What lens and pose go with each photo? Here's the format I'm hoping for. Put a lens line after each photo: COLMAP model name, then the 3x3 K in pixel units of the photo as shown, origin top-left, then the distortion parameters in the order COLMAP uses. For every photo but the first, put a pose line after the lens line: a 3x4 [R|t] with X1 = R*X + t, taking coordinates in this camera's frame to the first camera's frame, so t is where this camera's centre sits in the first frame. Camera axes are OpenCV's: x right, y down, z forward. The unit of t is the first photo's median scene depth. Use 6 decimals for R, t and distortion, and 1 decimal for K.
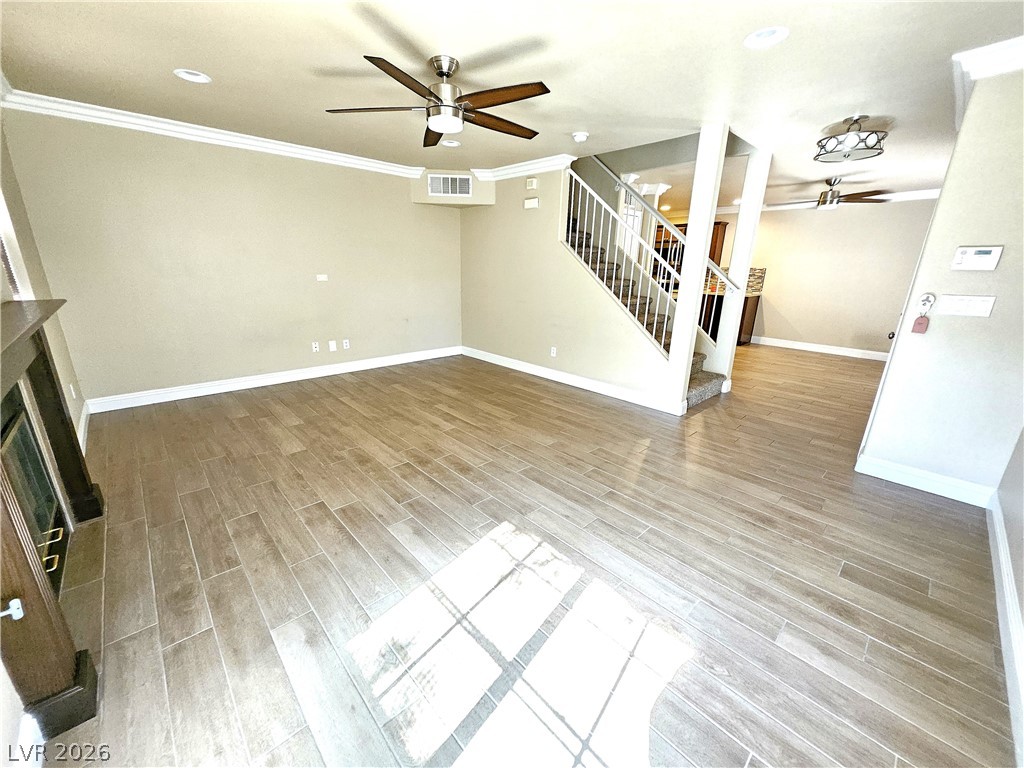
lens RADIAL K [[401.4, 0, 511.2], [0, 401.4, 384.1], [0, 0, 1]] dist [0.013223, -0.006451]
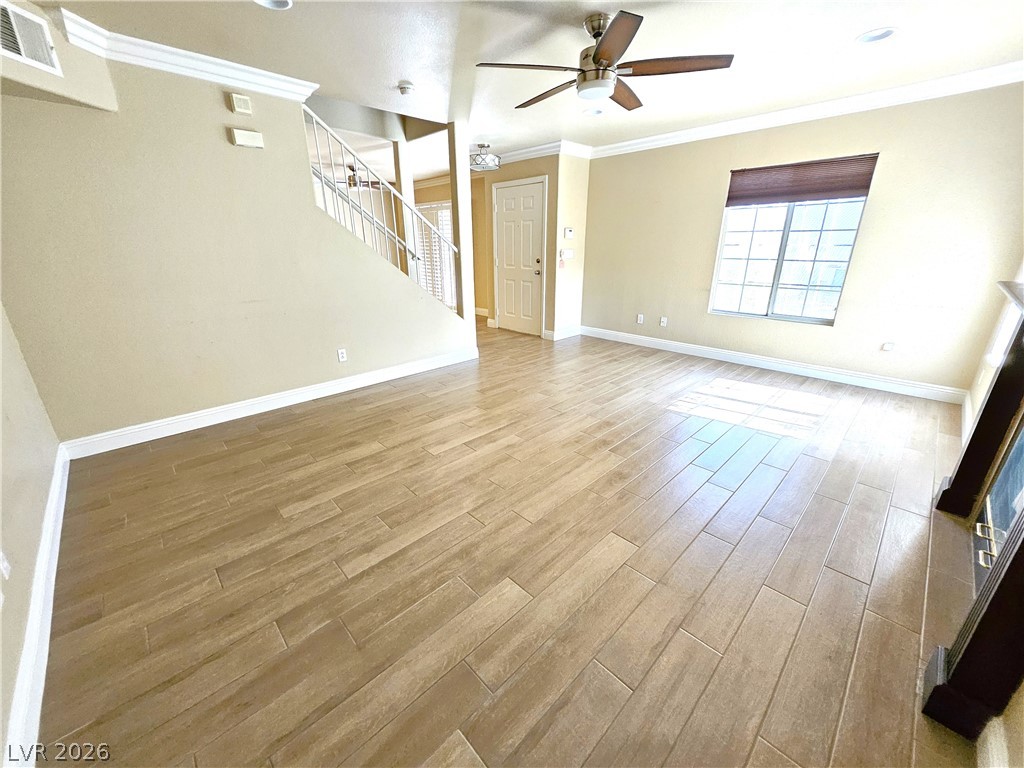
lens RADIAL K [[401.4, 0, 511.2], [0, 401.4, 384.1], [0, 0, 1]] dist [0.013223, -0.006451]
pose [[-0.019001, -0.353209, 0.935351, -0.927400], [0.290709, 0.893150, 0.343178, -0.291246], [-0.956623, 0.278436, 0.085710, 0.931568]]
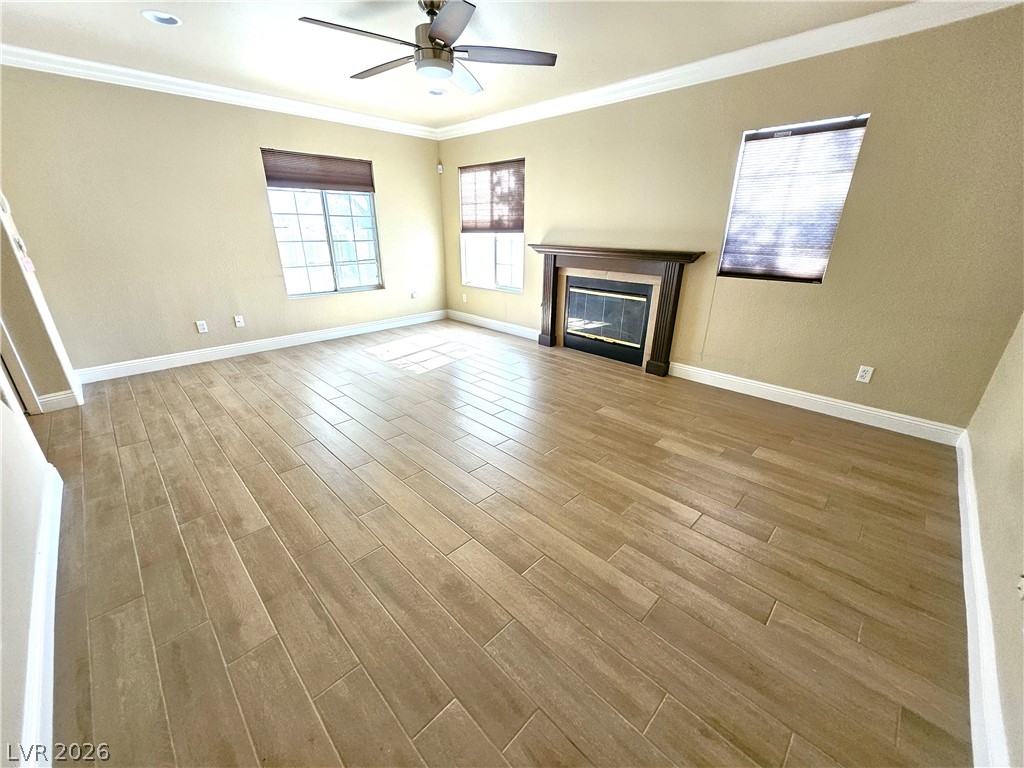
lens RADIAL K [[401.4, 0, 511.2], [0, 401.4, 384.1], [0, 0, 1]] dist [0.013223, -0.006451]
pose [[-0.998908, -0.009897, -0.045661, -0.221294], [-0.035922, 0.787598, 0.615142, -0.463658], [0.029874, 0.616110, -0.787093, 1.583950]]
